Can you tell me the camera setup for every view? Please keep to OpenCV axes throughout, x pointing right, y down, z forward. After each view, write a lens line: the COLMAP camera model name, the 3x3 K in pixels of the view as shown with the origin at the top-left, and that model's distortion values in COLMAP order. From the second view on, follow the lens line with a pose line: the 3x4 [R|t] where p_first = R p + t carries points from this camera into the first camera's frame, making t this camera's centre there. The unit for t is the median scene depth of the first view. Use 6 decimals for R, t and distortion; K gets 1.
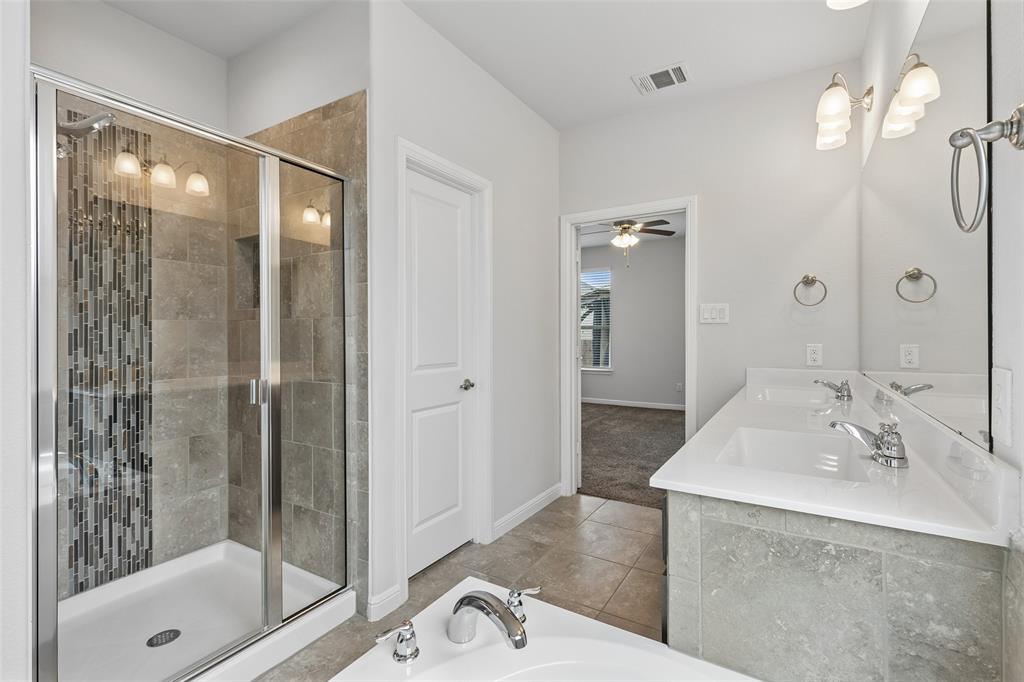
lens RADIAL K [[469.3, 0, 545.1], [0, 469.3, 336.1], [0, 0, 1]] dist [-0.005523, 0.000157]
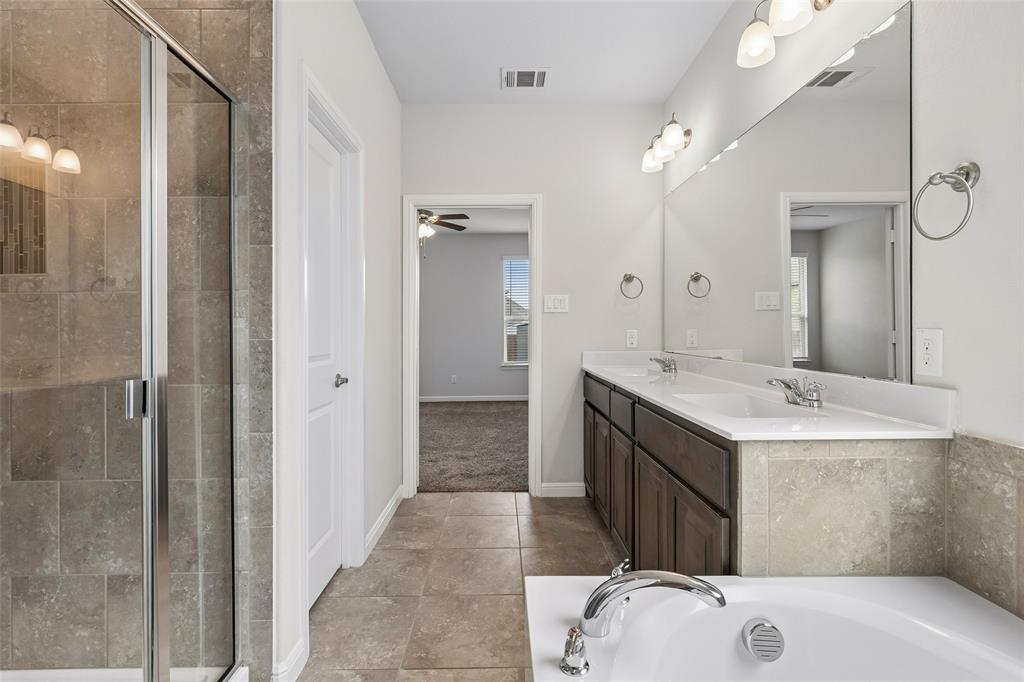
lens RADIAL K [[469.3, 0, 515.4], [0, 469.3, 333.8], [0, 0, 1]] dist [-0.005523, 0.000157]
pose [[0.851649, -0.009296, 0.524030, -0.429963], [0.010054, 0.999948, 0.001398, 0.028420], [-0.524016, 0.004077, 0.851699, 0.158753]]
